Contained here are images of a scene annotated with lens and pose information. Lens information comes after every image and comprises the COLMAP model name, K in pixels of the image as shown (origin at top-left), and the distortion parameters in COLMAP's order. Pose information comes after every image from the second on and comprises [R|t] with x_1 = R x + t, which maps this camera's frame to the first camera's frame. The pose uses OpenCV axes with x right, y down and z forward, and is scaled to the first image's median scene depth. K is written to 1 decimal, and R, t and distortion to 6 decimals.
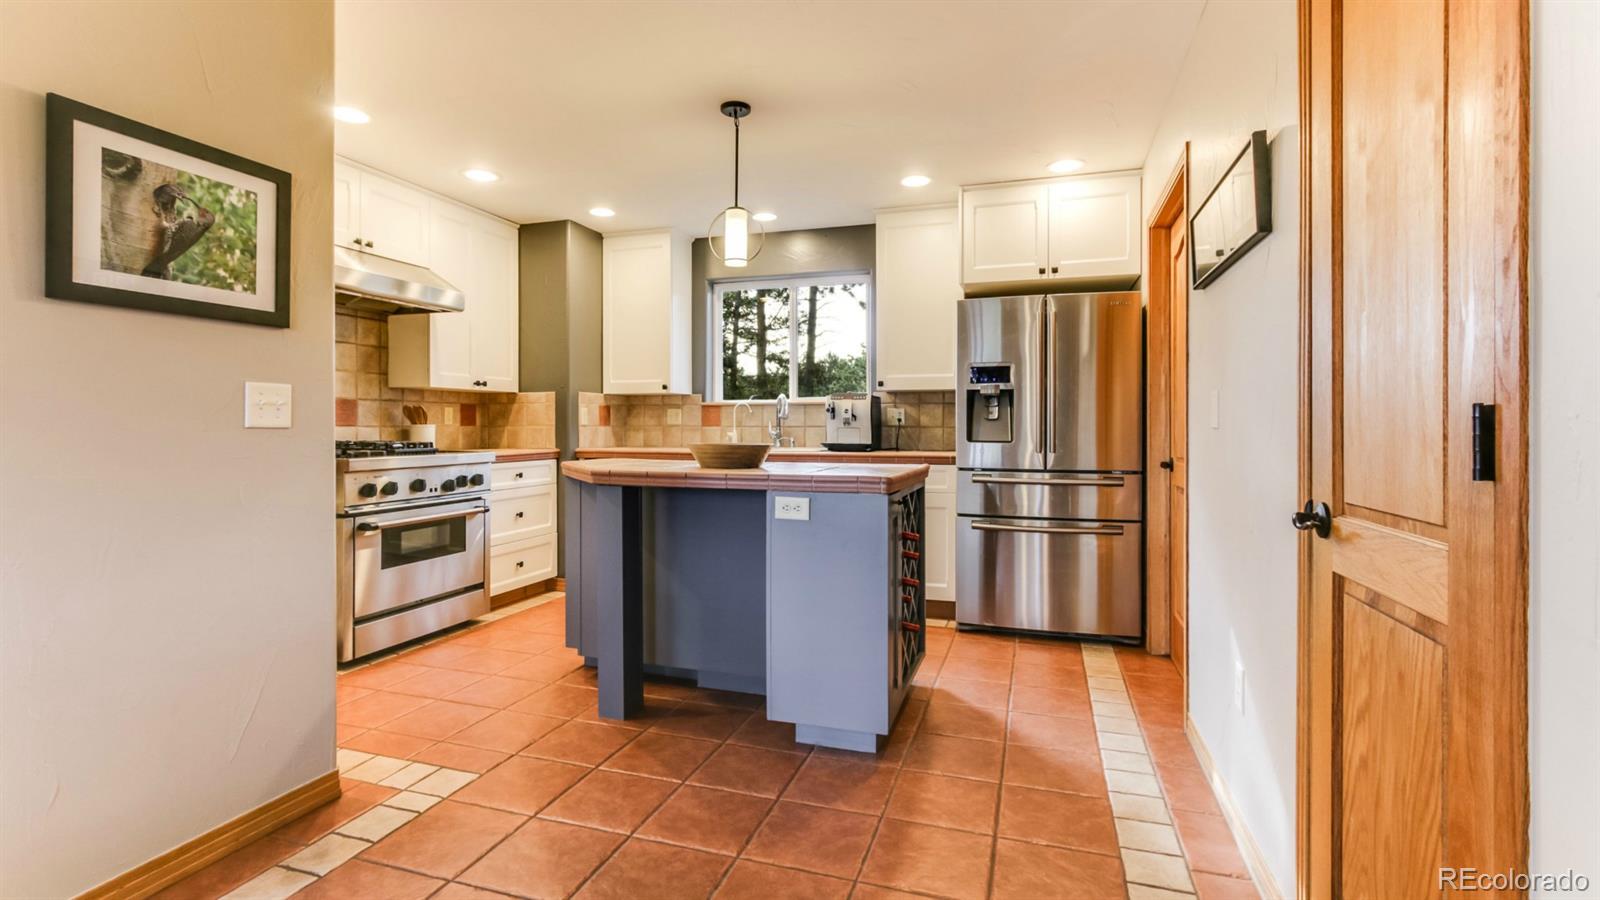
lens RADIAL K [[750.7, 0, 779.8], [0, 750.7, 428.3], [0, 0, 1]] dist [0.014027, 0.000111]
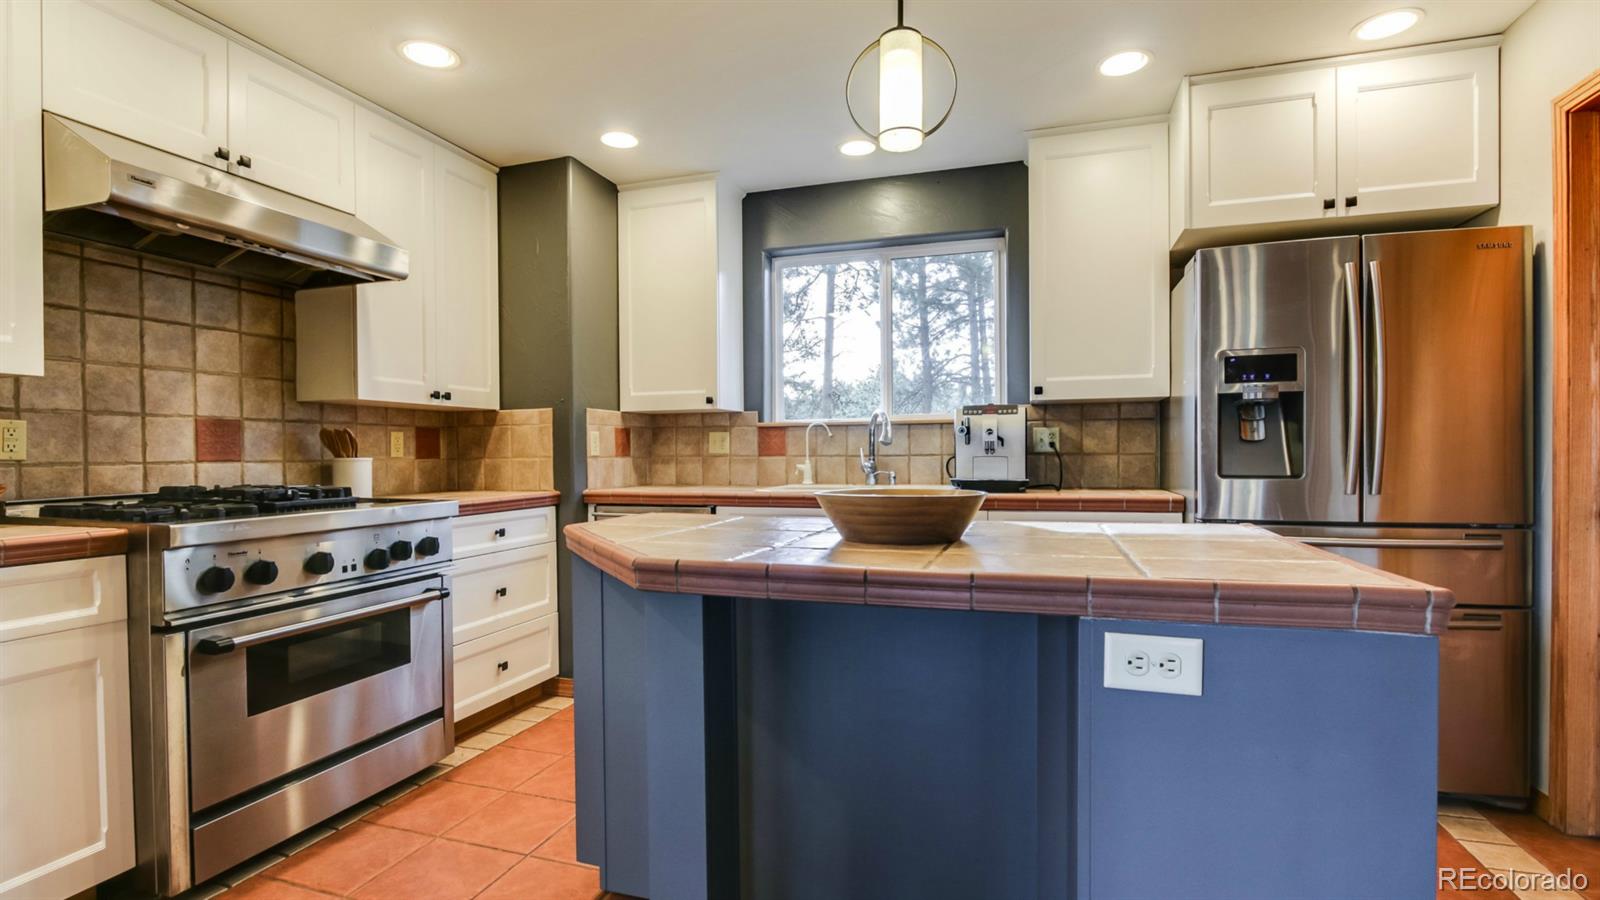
lens RADIAL K [[753.6, 0, 786.4], [0, 753.6, 461.6], [0, 0, 1]] dist [-0.002499, -0.000067]
pose [[0.999913, -0.009481, 0.009192, -0.102051], [0.009416, 0.999931, 0.007016, -0.002757], [-0.009258, -0.006929, 0.999933, 0.343276]]
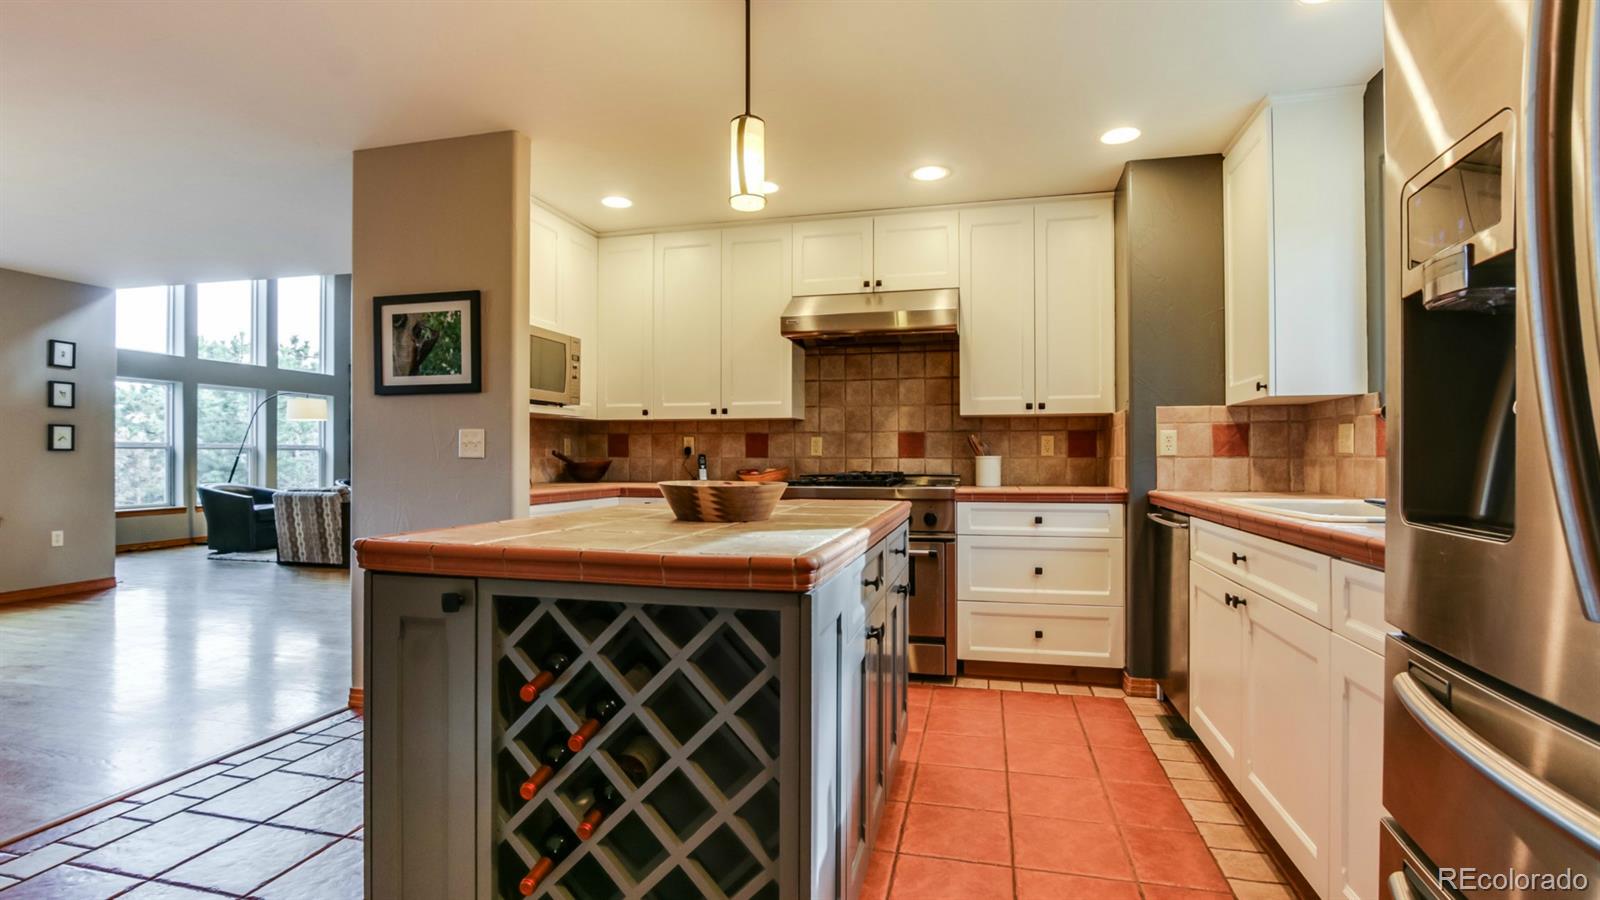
lens RADIAL K [[757.2, 0, 801.7], [0, 757.2, 455.2], [0, 0, 1]] dist [-0.000914, 0.000070]
pose [[0.091723, -0.005323, -0.995770, 0.429805], [-0.003317, 0.999979, -0.005651, 0.000025], [0.995779, 0.003821, 0.091704, 0.704314]]
